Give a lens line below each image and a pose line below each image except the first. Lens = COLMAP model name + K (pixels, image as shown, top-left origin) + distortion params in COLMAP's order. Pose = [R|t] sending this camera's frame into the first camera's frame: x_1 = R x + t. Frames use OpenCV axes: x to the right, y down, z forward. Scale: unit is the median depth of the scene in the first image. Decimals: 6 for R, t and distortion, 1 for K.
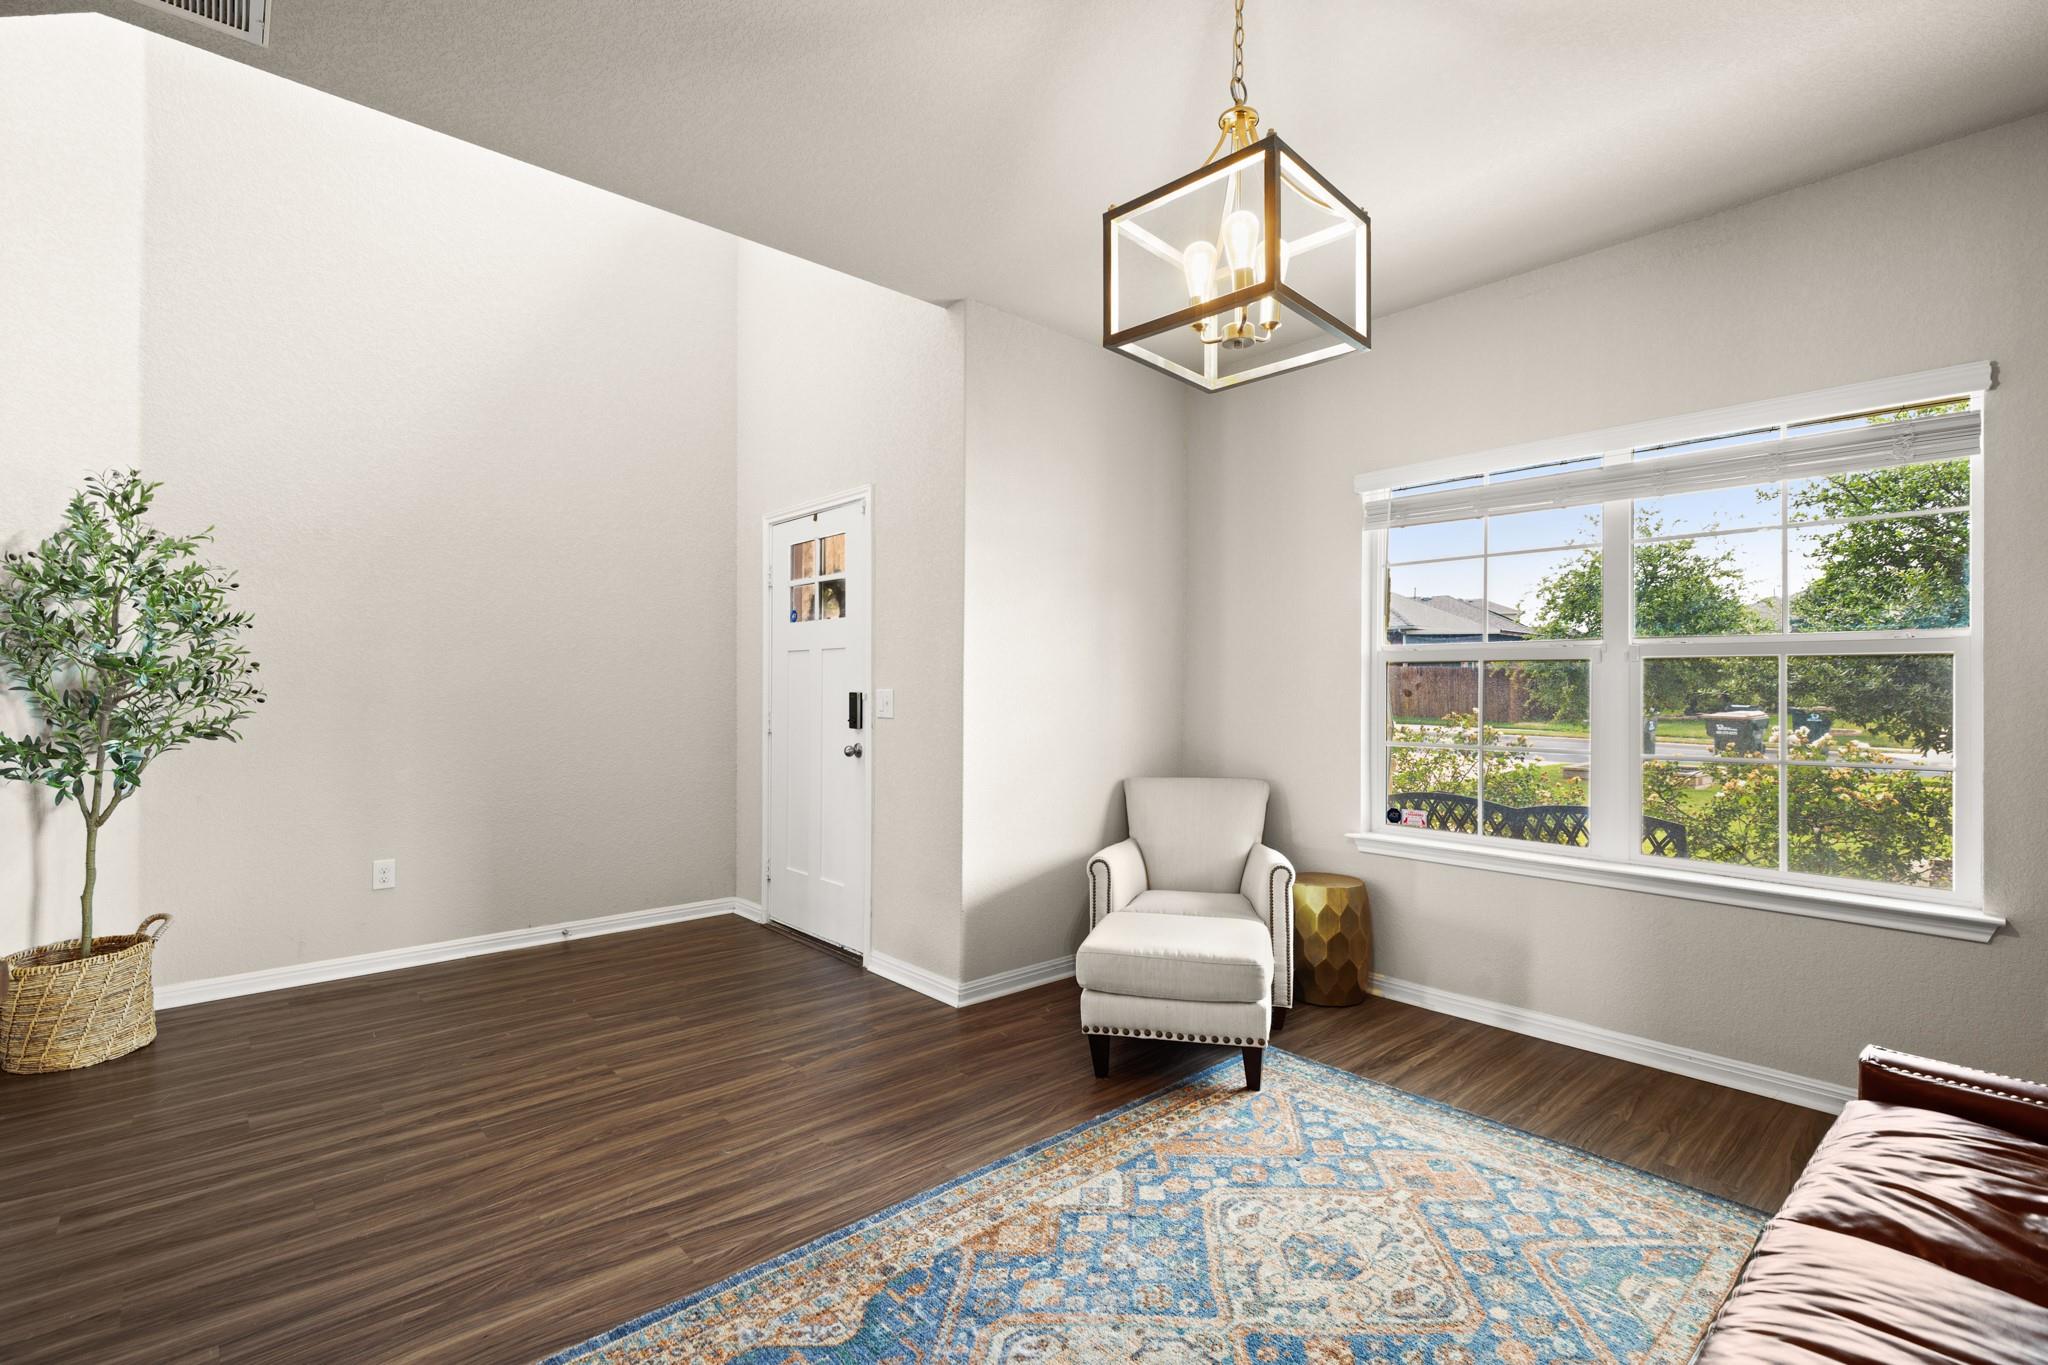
lens RADIAL K [[926.2, 0, 1041.6], [0, 926.2, 684.7], [0, 0, 1]] dist [-0.008265, 0.002953]
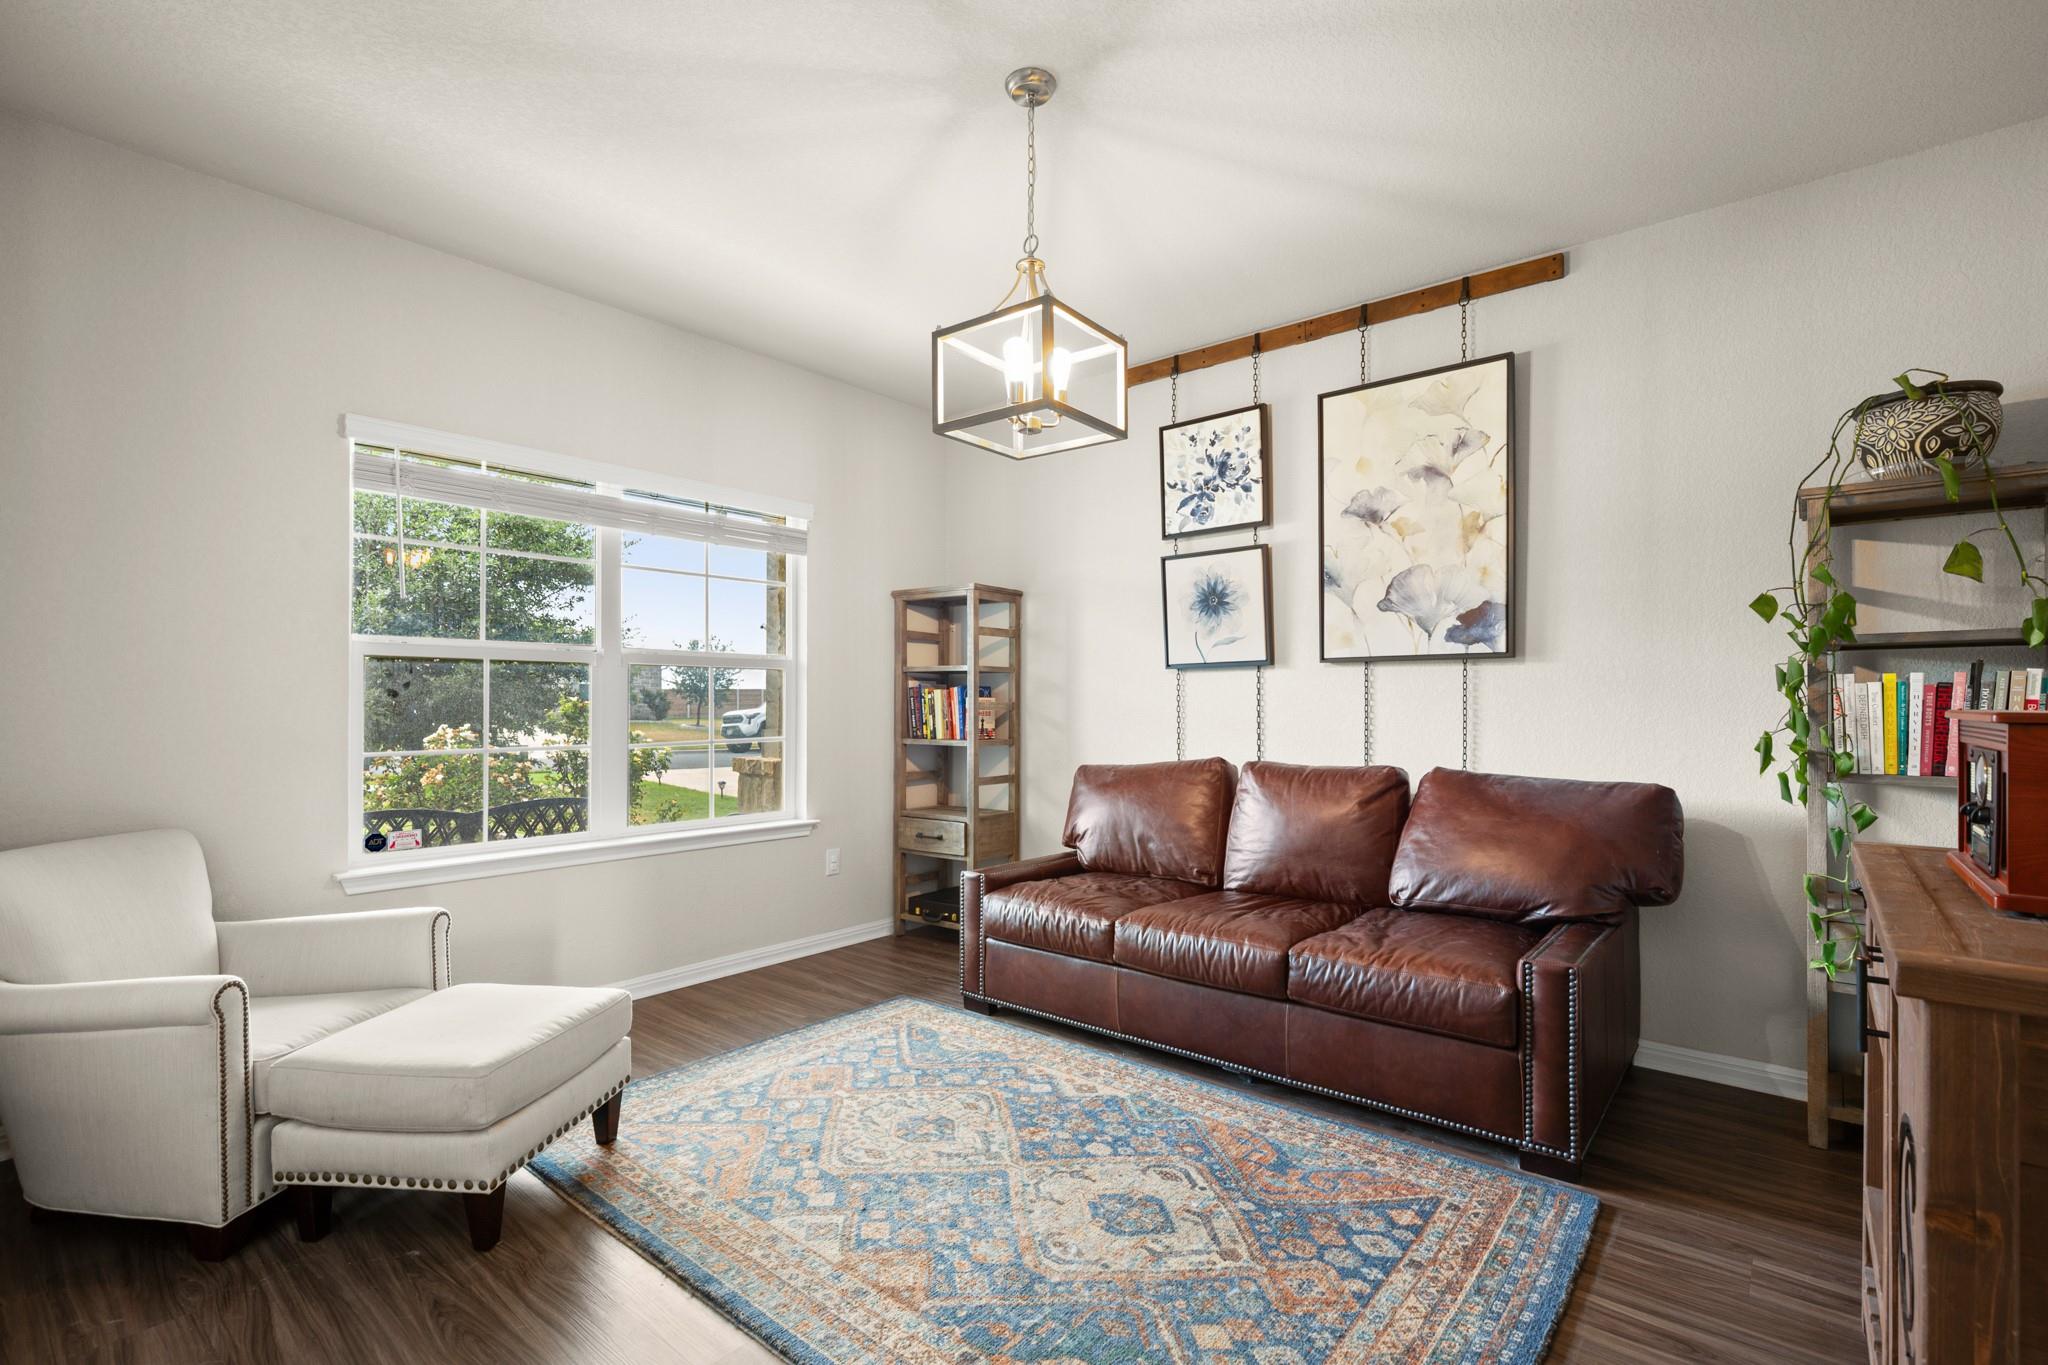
lens RADIAL K [[926.2, 0, 1039.3], [0, 926.2, 694.4], [0, 0, 1]] dist [-0.008265, 0.002953]
pose [[-0.132136, 0.001918, 0.991230, -0.815521], [-0.005289, 0.999983, -0.002640, 0.014178], [-0.991218, -0.005592, -0.132123, 0.833683]]
